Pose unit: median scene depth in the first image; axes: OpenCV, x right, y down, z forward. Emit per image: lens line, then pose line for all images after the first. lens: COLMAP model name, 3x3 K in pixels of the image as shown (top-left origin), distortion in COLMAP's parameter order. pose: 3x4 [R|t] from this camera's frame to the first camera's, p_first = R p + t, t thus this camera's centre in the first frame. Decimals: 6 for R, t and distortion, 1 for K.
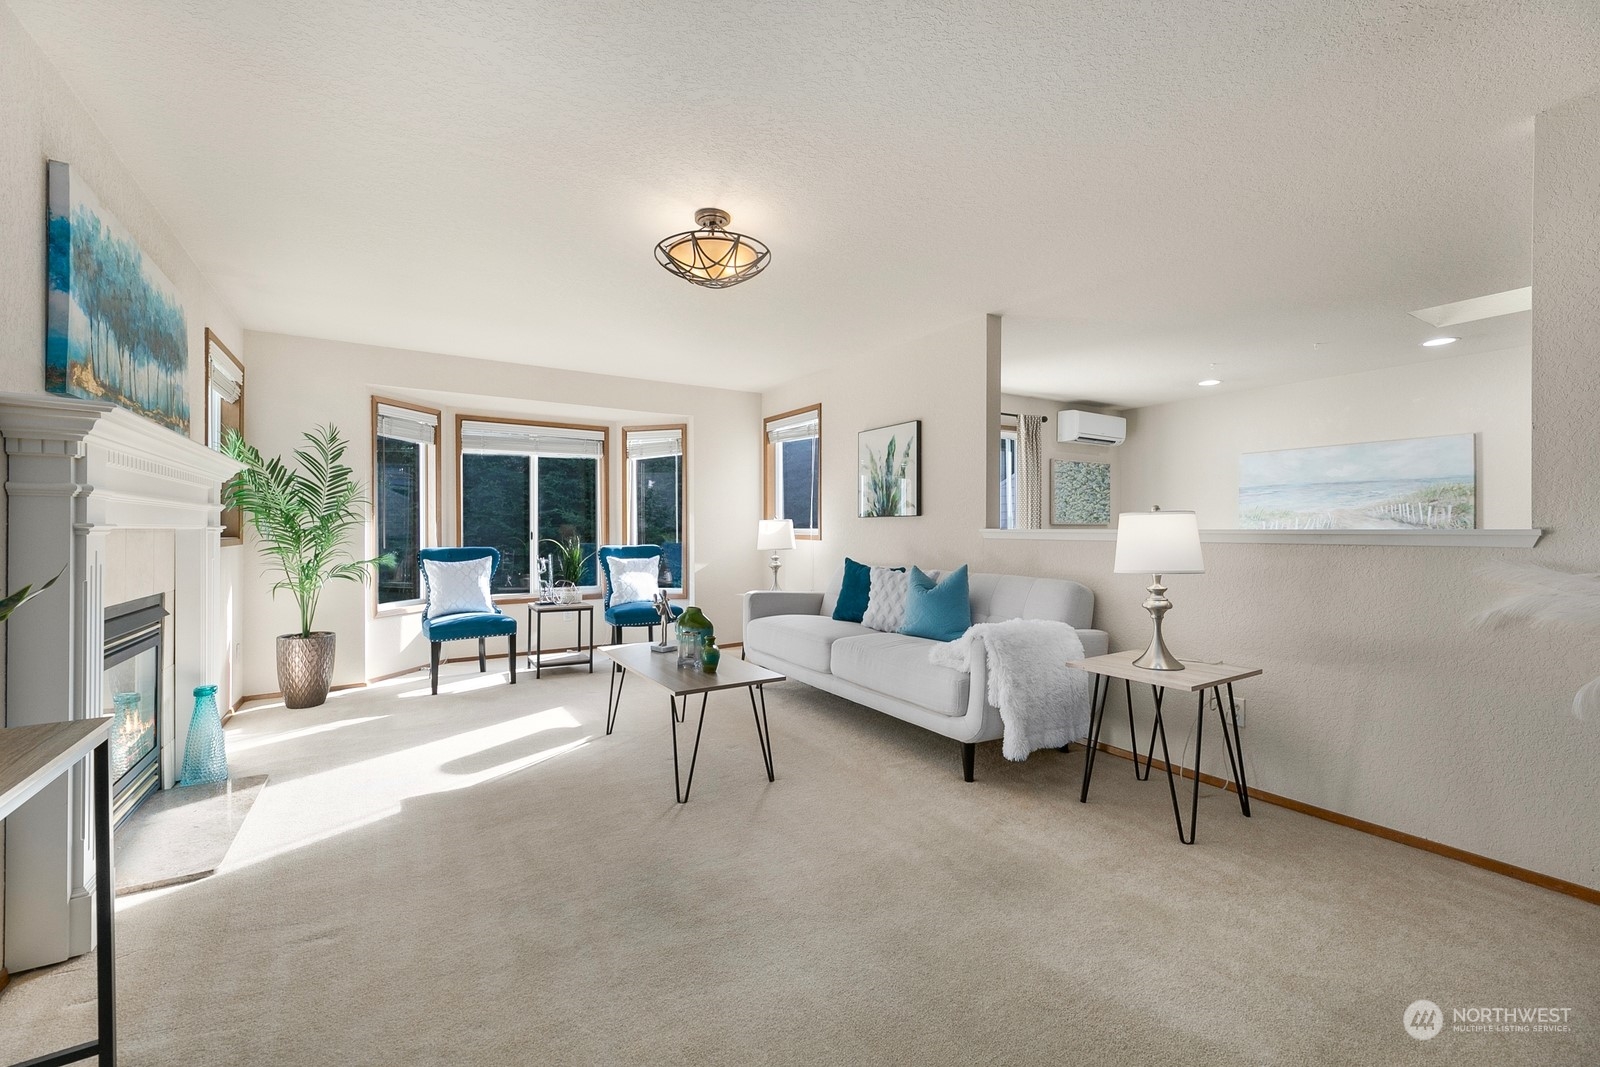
lens RADIAL K [[645.3, 0, 794.9], [0, 645.3, 531.2], [0, 0, 1]] dist [-0.000260, -0.000366]
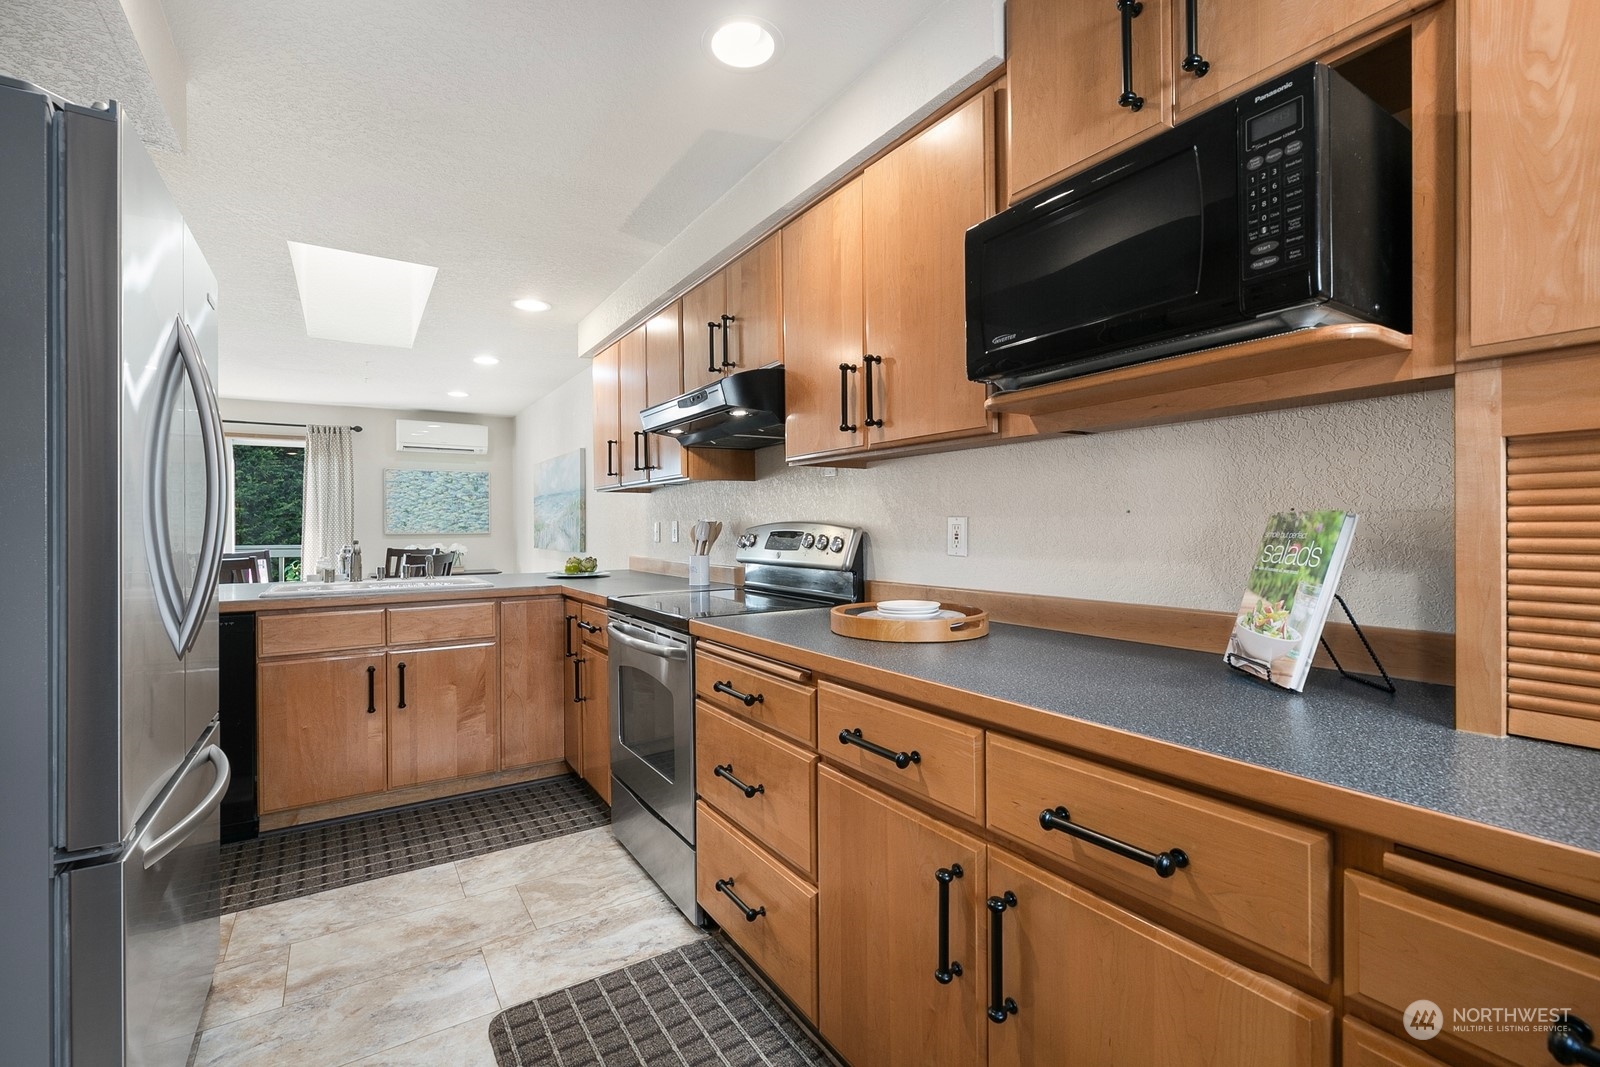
lens RADIAL K [[702.4, 0, 804.4], [0, 702.4, 526.2], [0, 0, 1]] dist [0.001124, 0.000047]
pose [[0.999860, -0.003873, 0.016297, 1.404766], [0.003953, 0.999980, -0.004846, -0.021146], [-0.016278, 0.004910, 0.999855, -0.121357]]
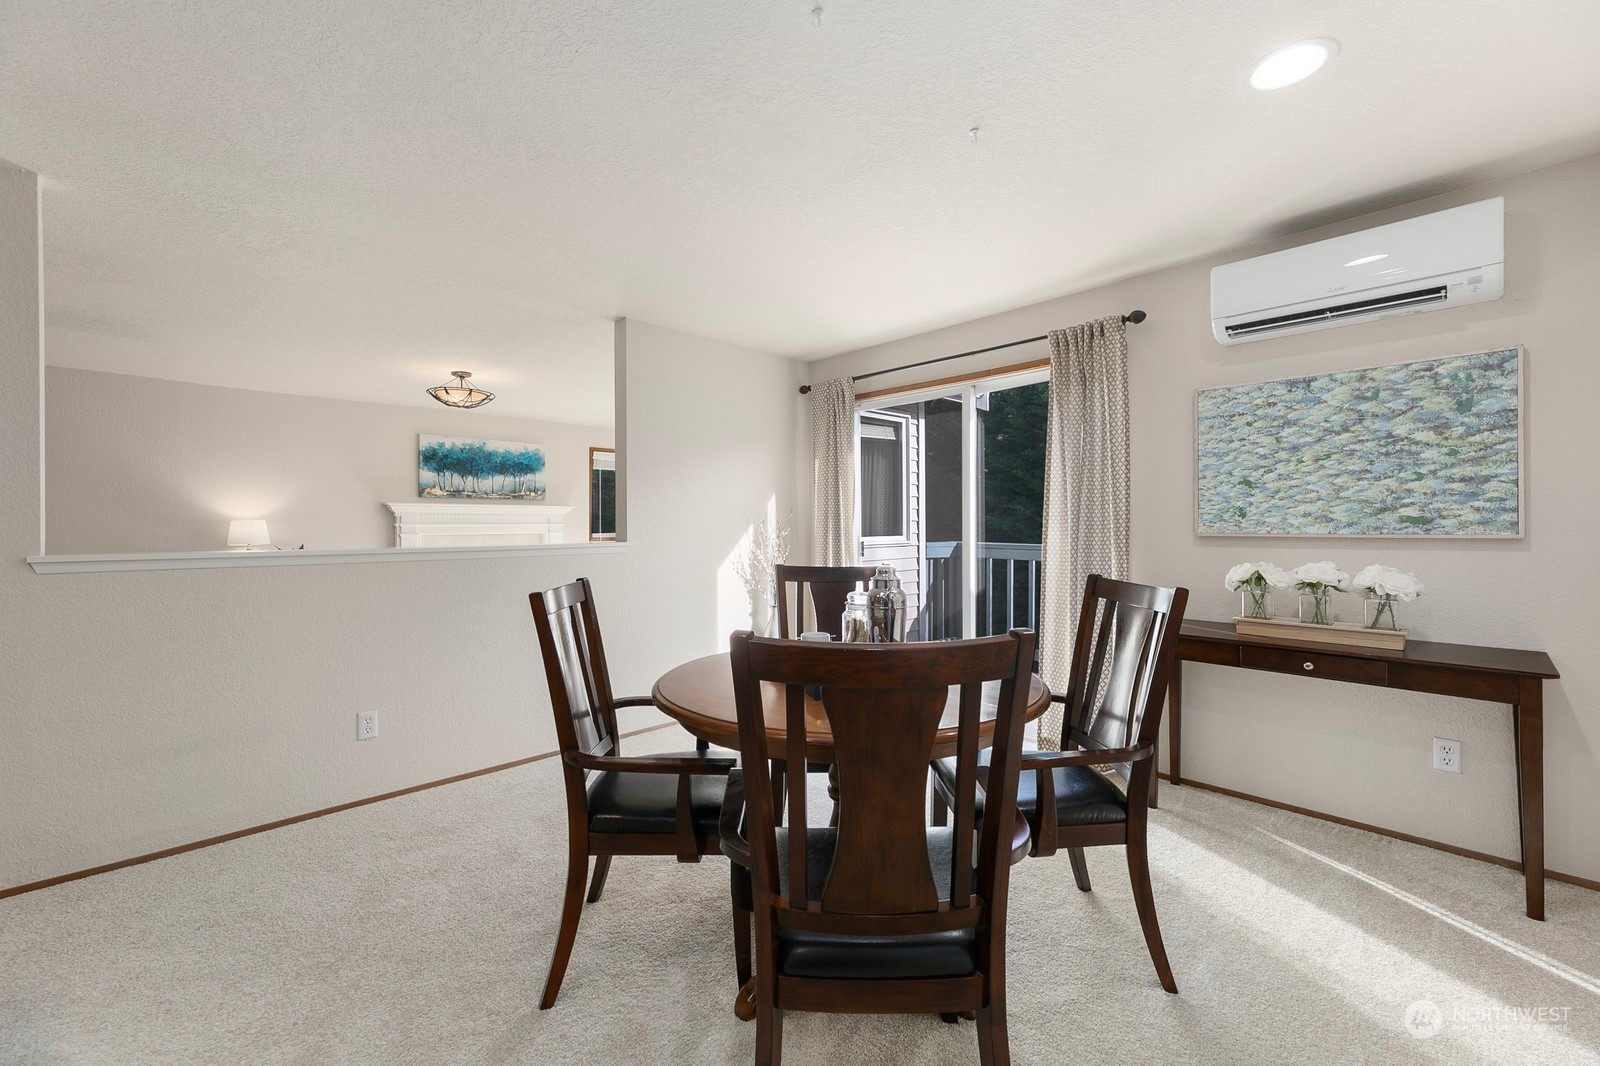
lens RADIAL K [[638.1, 0, 798.2], [0, 638.1, 524.9], [0, 0, 1]] dist [0.008283, -0.000026]
pose [[0.213022, 0.000495, -0.977047, 1.062774], [-0.002332, 0.999997, -0.000002, -0.024178], [0.977045, 0.002279, 0.213023, 0.868174]]
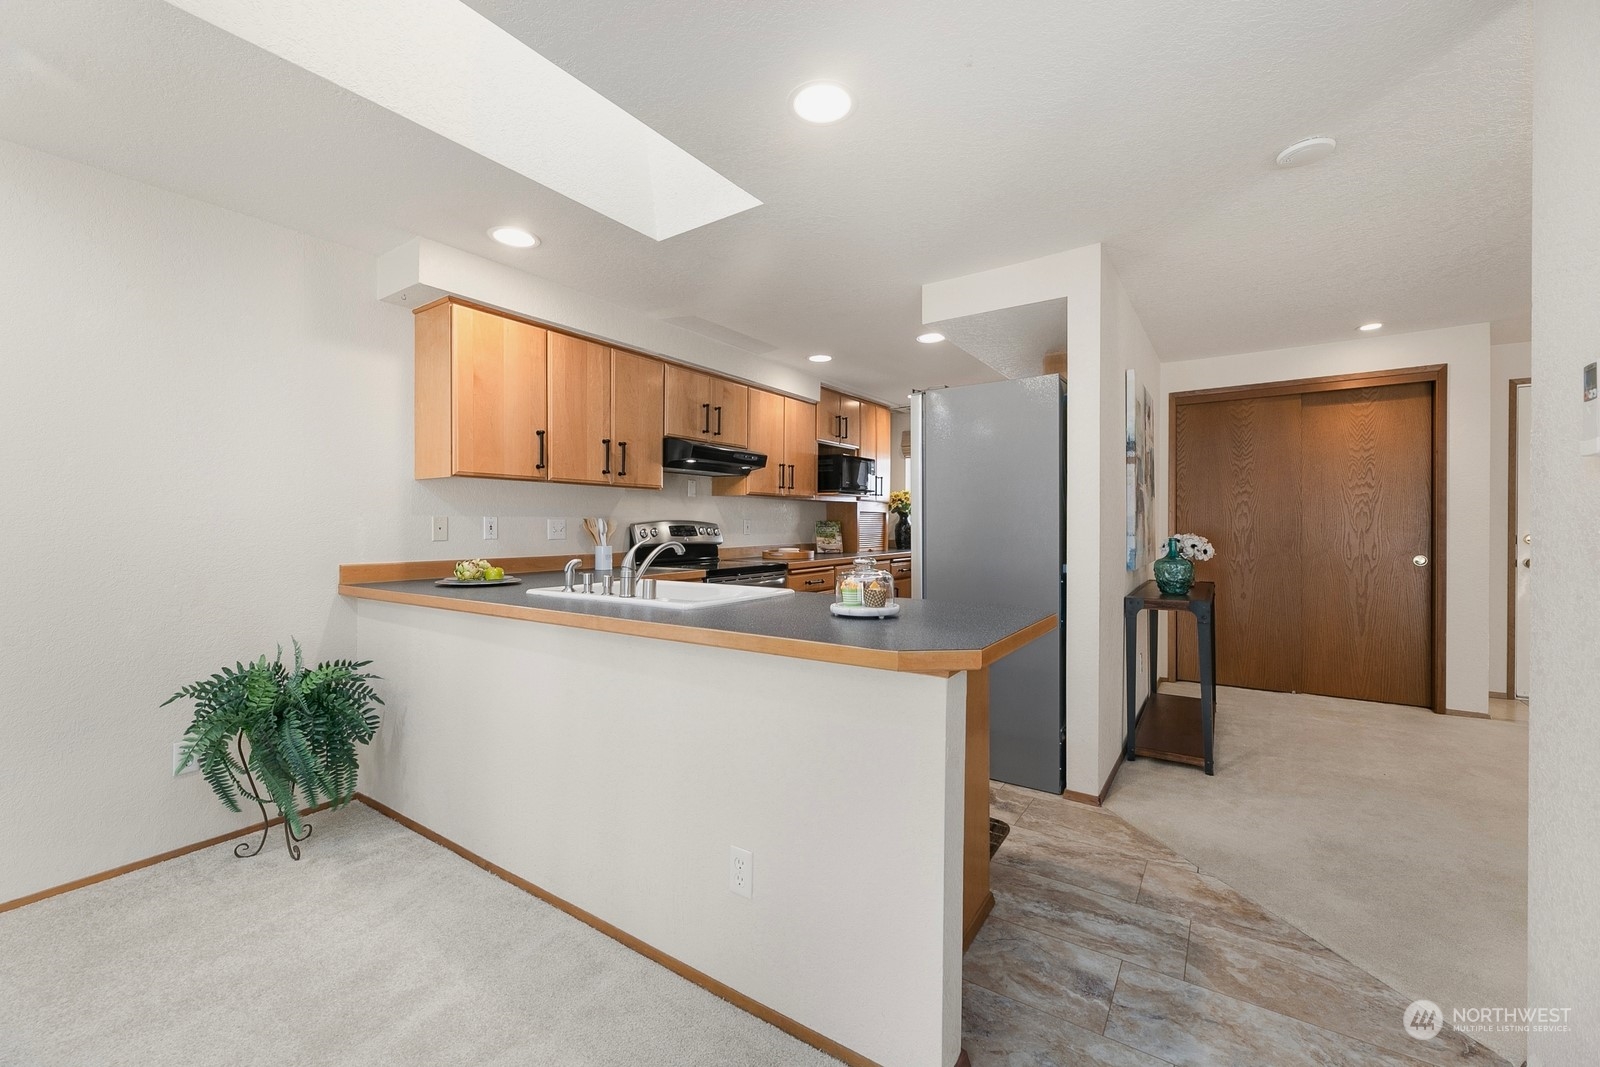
lens RADIAL K [[645.3, 0, 794.9], [0, 645.3, 531.2], [0, 0, 1]] dist [-0.000260, -0.000366]
pose [[-0.397497, -0.007972, 0.917569, 0.485491], [0.006147, 0.999917, 0.011351, -0.021347], [-0.917583, 0.010153, -0.397415, 0.682351]]
